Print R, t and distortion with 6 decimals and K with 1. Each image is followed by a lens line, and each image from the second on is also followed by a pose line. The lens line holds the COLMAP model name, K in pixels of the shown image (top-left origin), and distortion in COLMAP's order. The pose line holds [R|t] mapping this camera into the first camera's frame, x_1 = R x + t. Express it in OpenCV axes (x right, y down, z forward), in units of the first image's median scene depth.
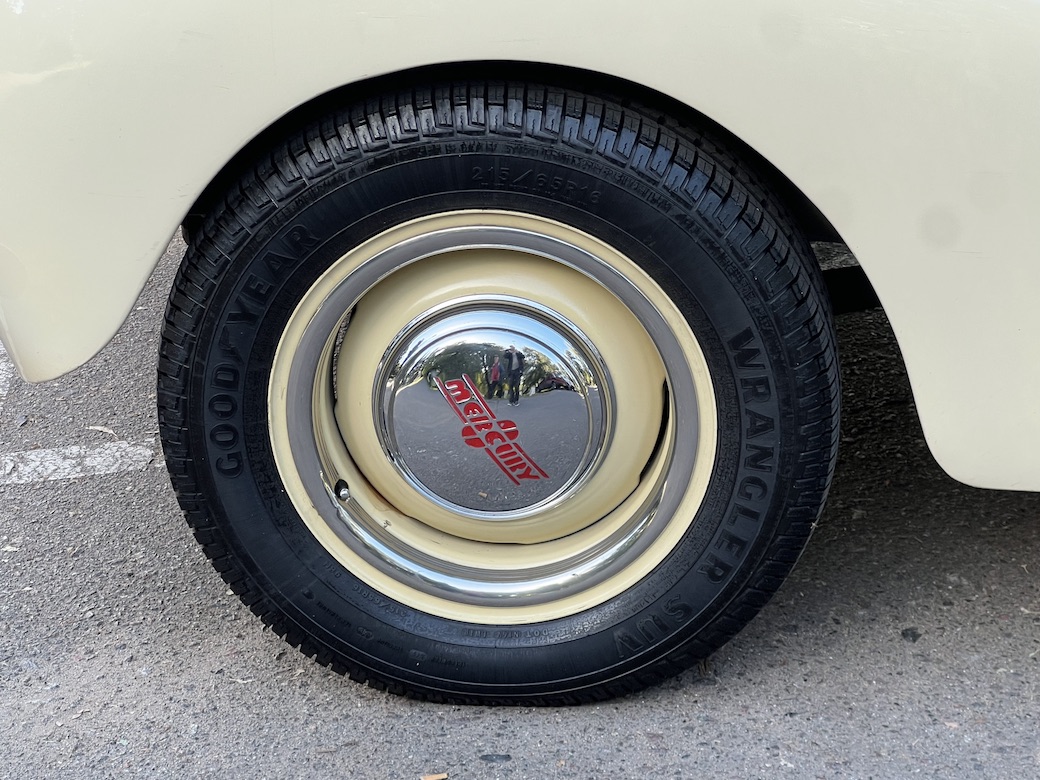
lens RADIAL K [[2502.9, 0, 520.0], [0, 2502.9, 390.0], [0, 0, 1]] dist [-0.436849, 11.128364]
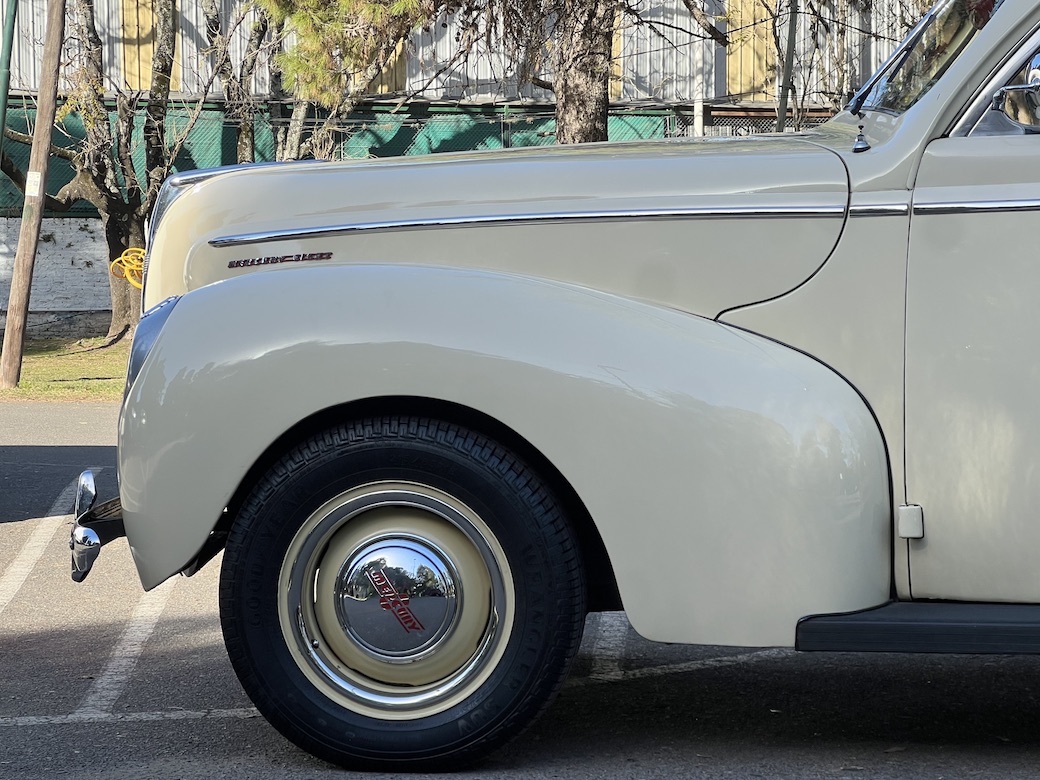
lens RADIAL K [[2502.9, 0, 520.0], [0, 2502.9, 390.0], [0, 0, 1]] dist [-0.436849, 11.128364]
pose [[0.999322, 0.029812, -0.021599, 0.118917], [-0.035798, 0.923816, -0.381160, 0.585727], [0.008590, 0.381675, 0.924257, -0.804273]]
